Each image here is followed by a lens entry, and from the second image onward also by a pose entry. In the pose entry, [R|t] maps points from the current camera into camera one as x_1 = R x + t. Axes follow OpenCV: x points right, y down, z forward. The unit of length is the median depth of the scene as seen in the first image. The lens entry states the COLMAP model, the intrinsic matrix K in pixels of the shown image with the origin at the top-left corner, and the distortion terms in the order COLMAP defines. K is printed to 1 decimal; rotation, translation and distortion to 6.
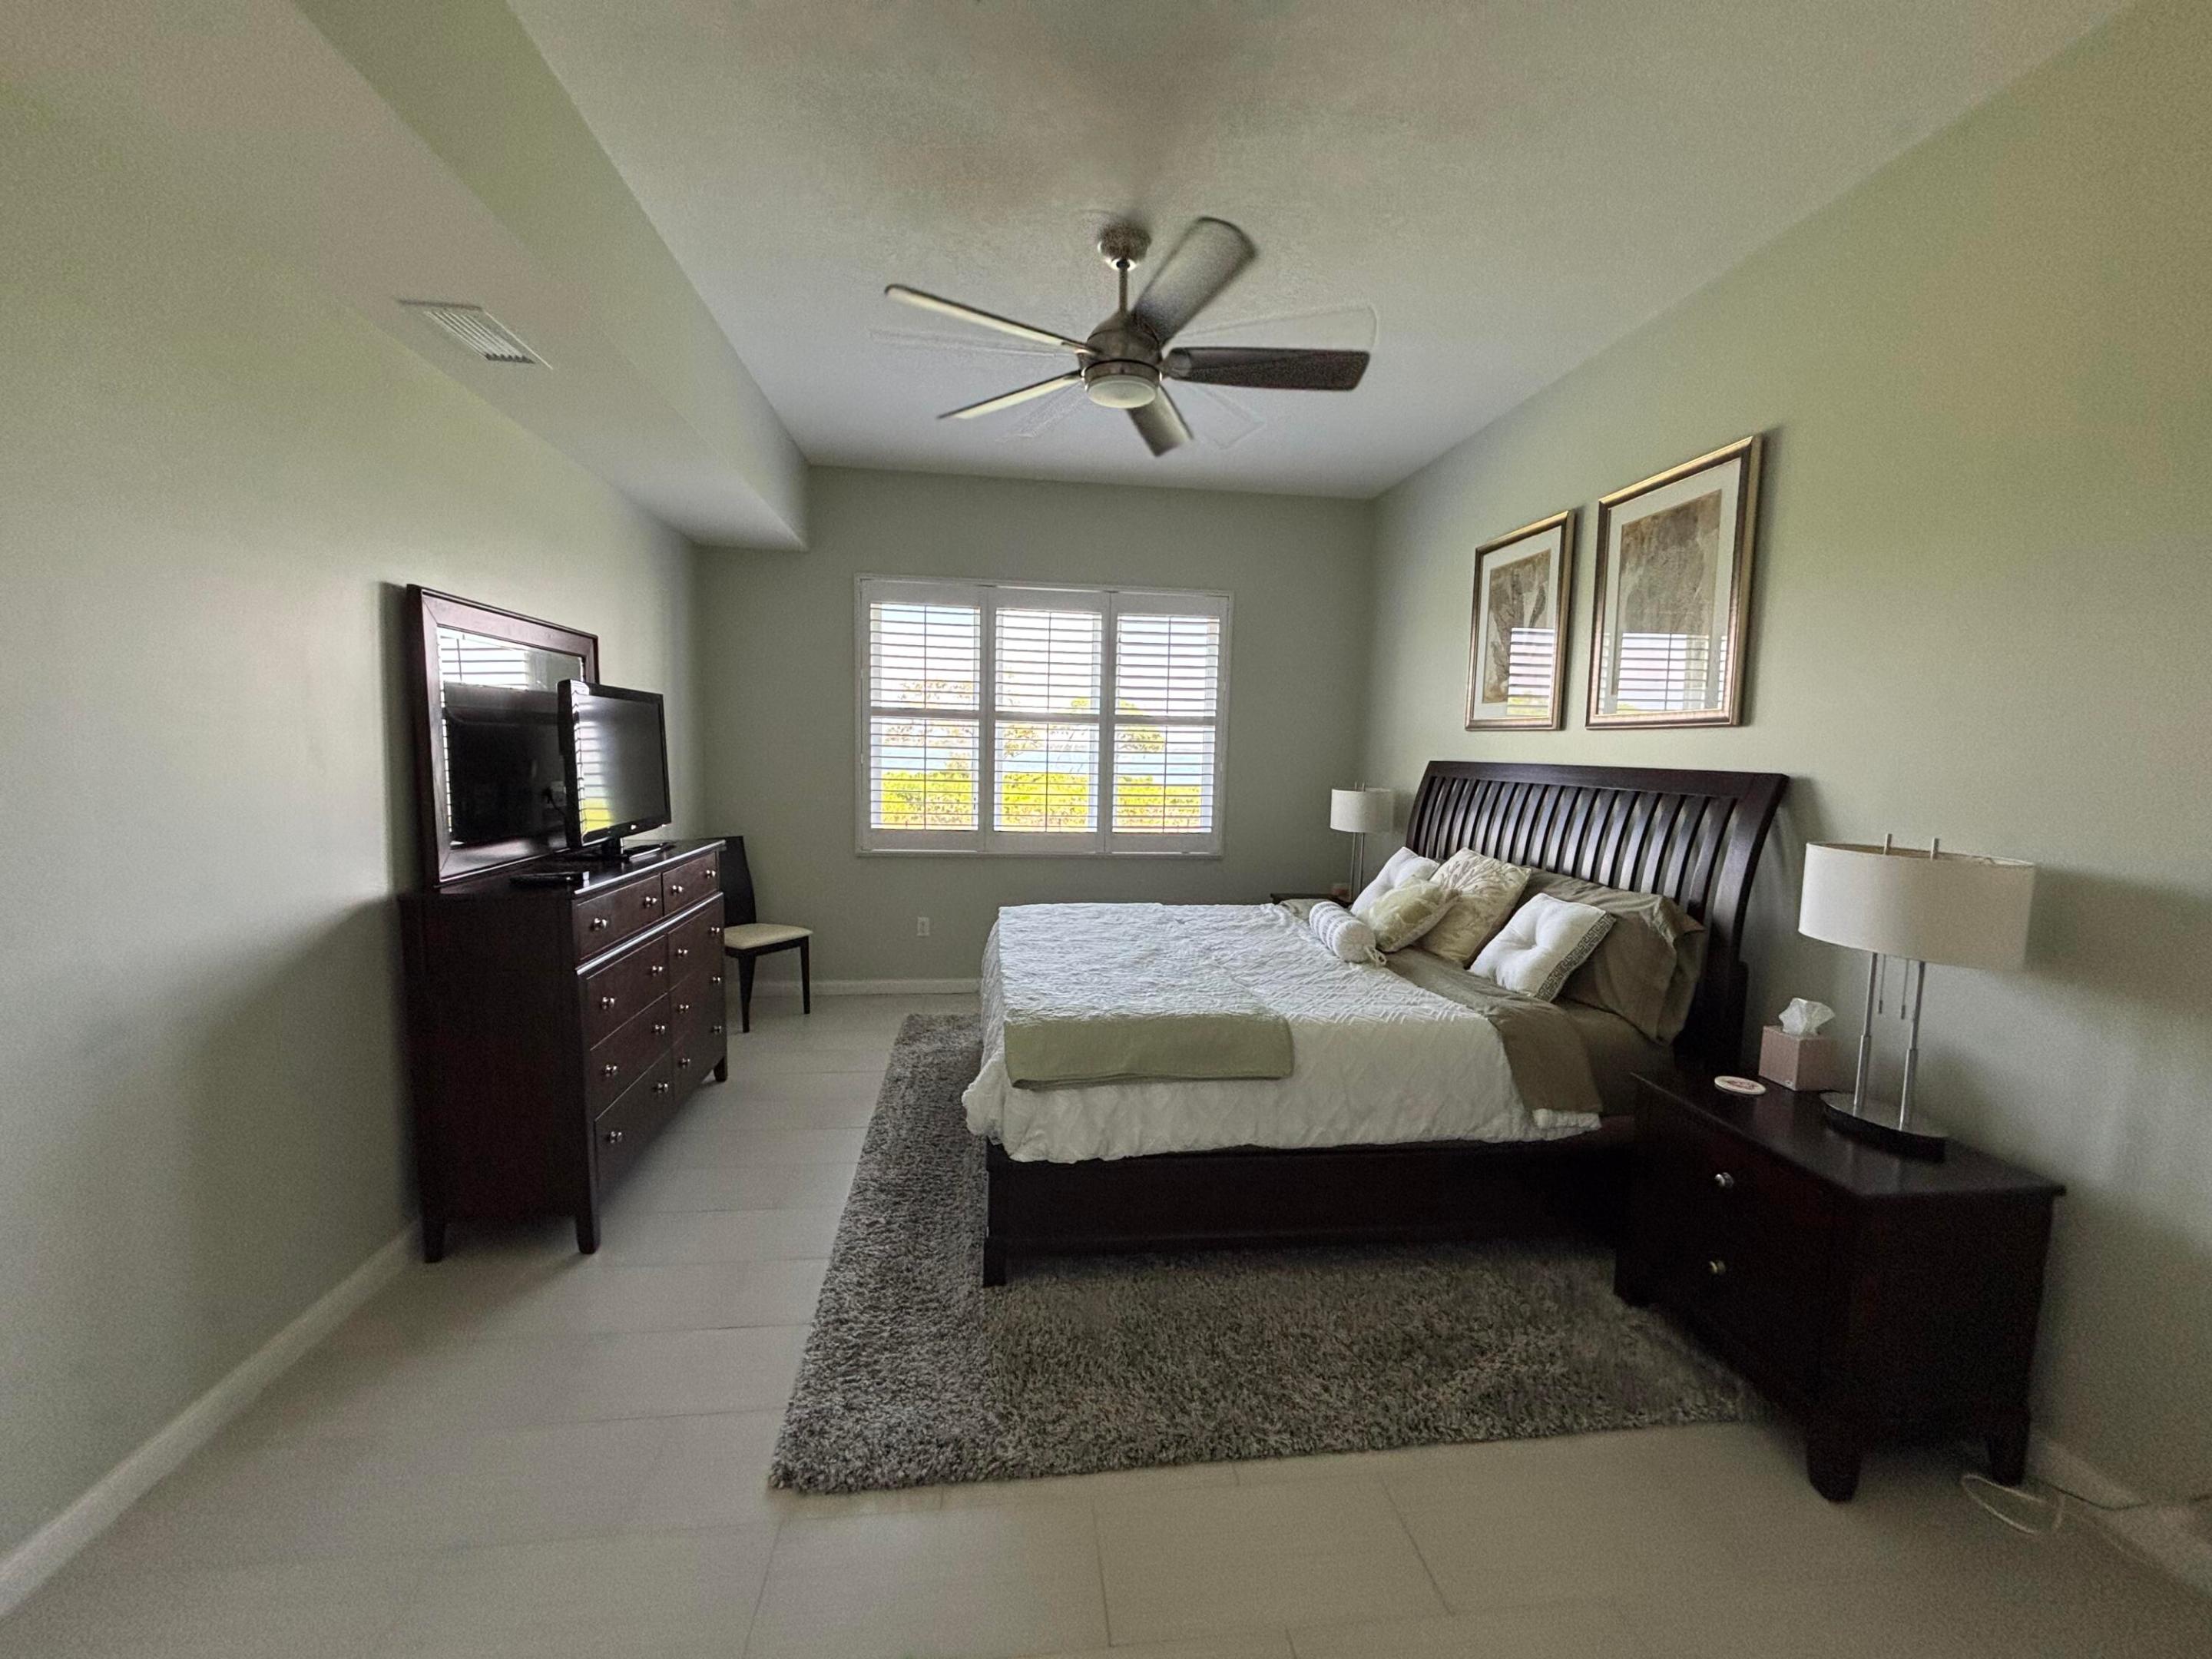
lens RADIAL K [[896.4, 0, 1110.9], [0, 896.4, 831.4], [0, 0, 1]] dist [0.004958, -0.001192]
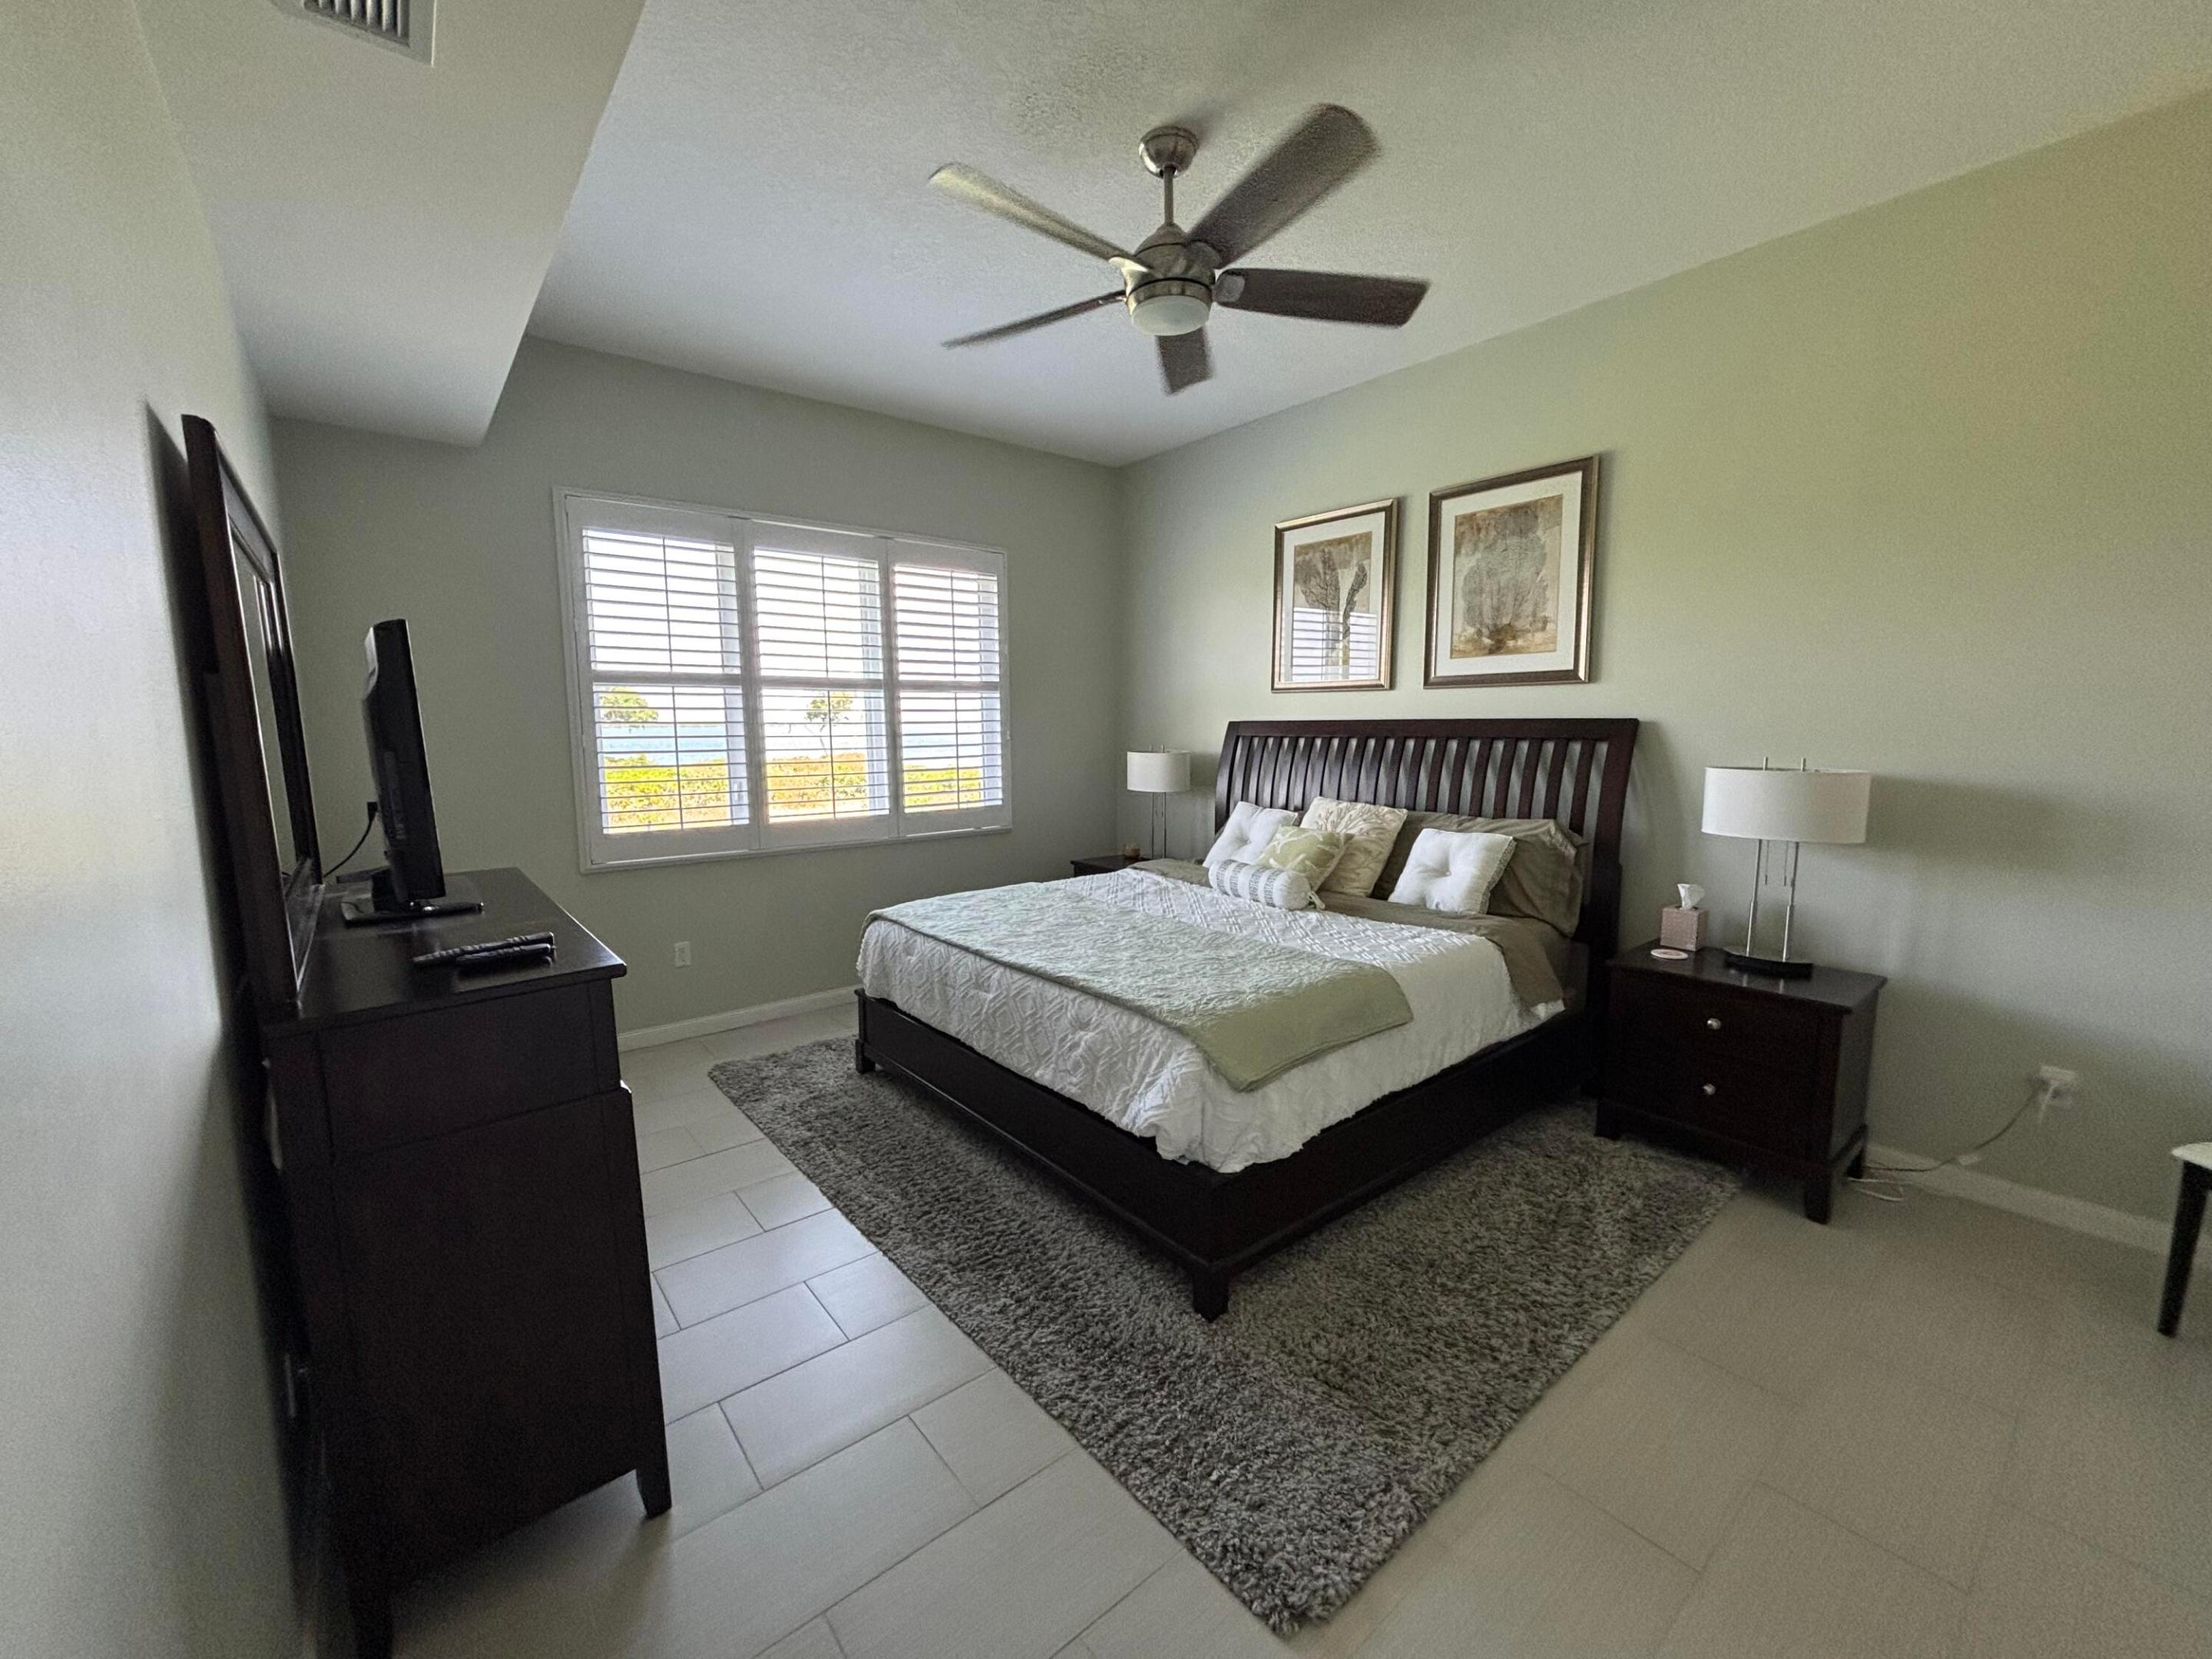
lens RADIAL K [[896.4, 0, 1102.8], [0, 896.4, 831.8], [0, 0, 1]] dist [0.004958, -0.001192]
pose [[0.843495, -0.094354, 0.528786, -0.570373], [0.076209, 0.995514, 0.056070, -0.029000], [-0.531704, -0.006996, 0.846901, 0.268088]]
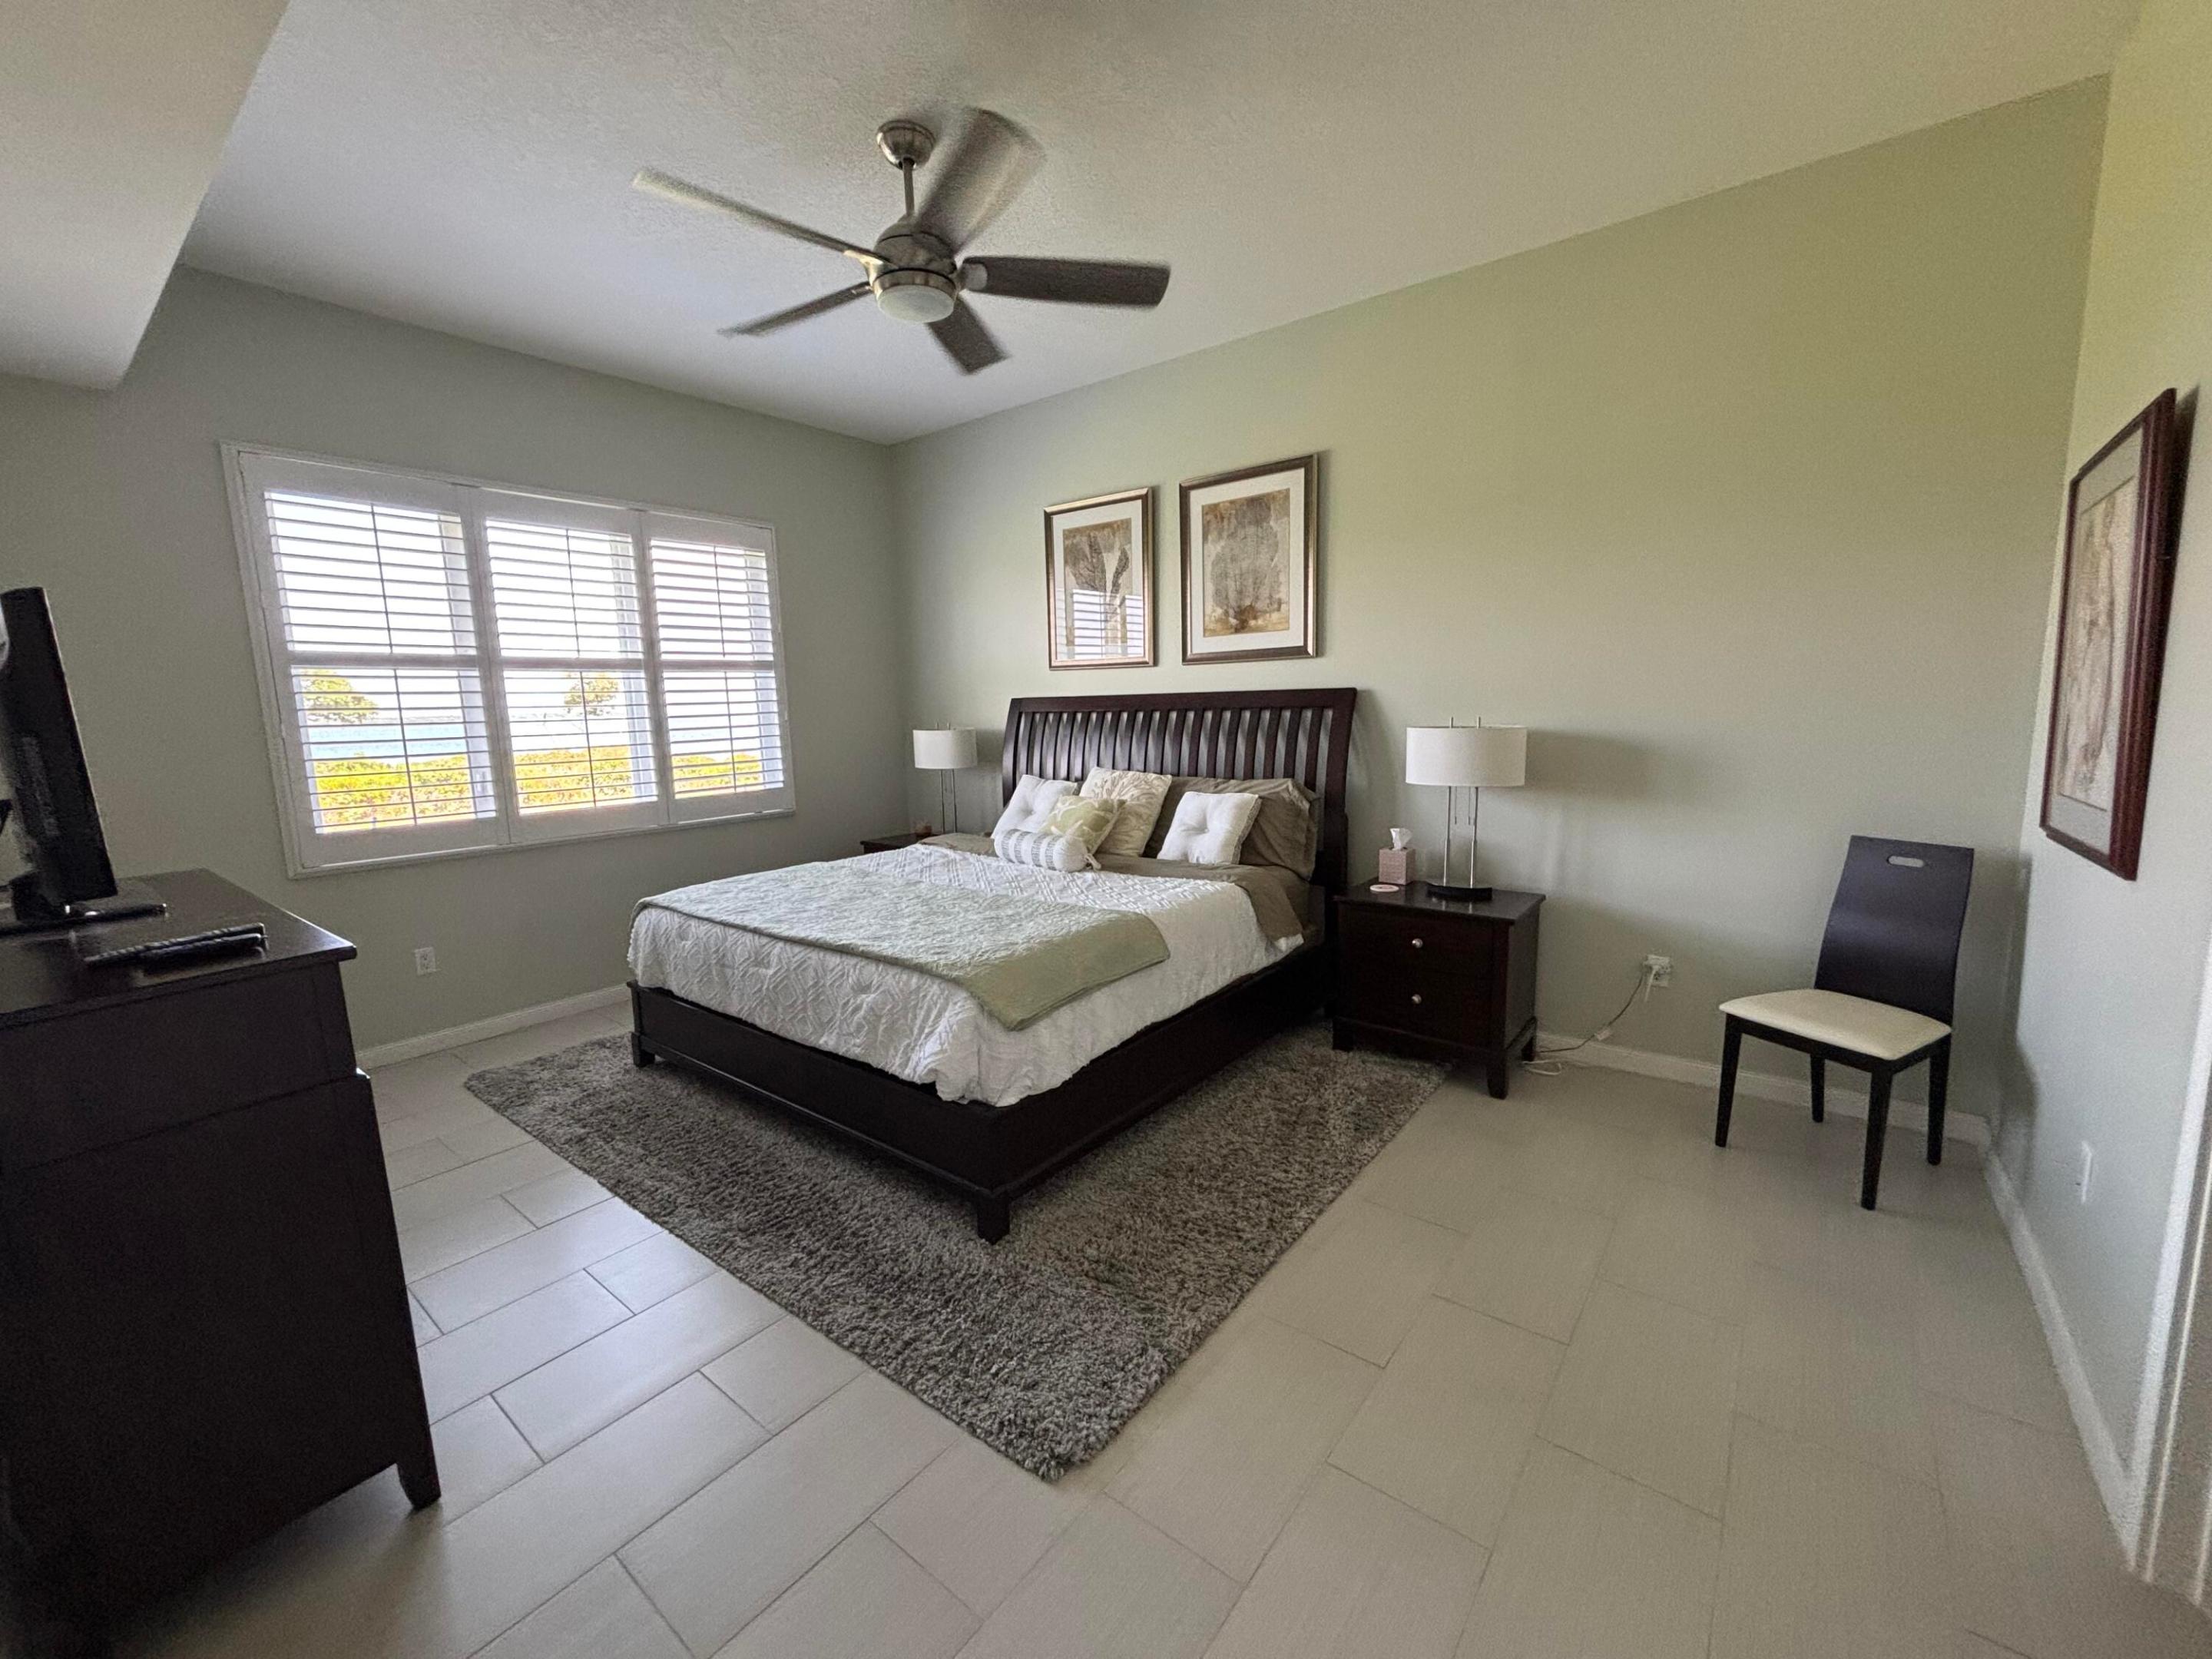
lens RADIAL K [[896.4, 0, 1103.2], [0, 896.4, 829.9], [0, 0, 1]] dist [0.004958, -0.001192]
pose [[0.706907, -0.140777, 0.693156, -0.579422], [0.107034, 0.989998, 0.091907, -0.009297], [-0.699161, 0.009222, 0.714904, 0.193990]]
